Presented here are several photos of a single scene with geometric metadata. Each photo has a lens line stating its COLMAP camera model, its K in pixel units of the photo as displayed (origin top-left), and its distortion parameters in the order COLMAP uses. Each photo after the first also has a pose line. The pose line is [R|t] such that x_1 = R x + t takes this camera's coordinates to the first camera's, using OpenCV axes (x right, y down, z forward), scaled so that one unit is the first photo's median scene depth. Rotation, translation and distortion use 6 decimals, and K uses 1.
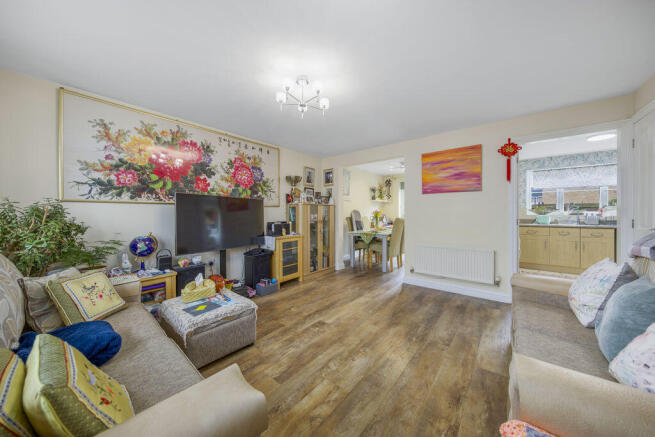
lens RADIAL K [[222.4, 0, 337.4], [0, 222.4, 215.3], [0, 0, 1]] dist [0.000469, -0.005952]
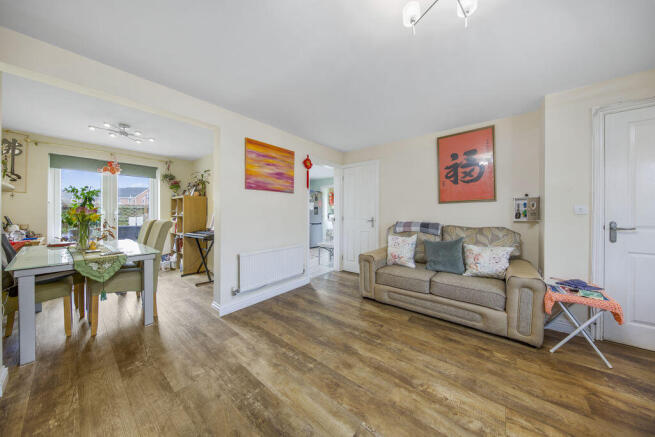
lens RADIAL K [[207.6, 0, 325.4], [0, 207.6, 213.6], [0, 0, 1]] dist [-0.000004, -0.000011]
pose [[0.031231, -0.003846, 0.999505, -0.416699], [0.003119, 0.999988, 0.003751, -0.011871], [-0.999507, 0.003000, 0.031243, 0.854948]]
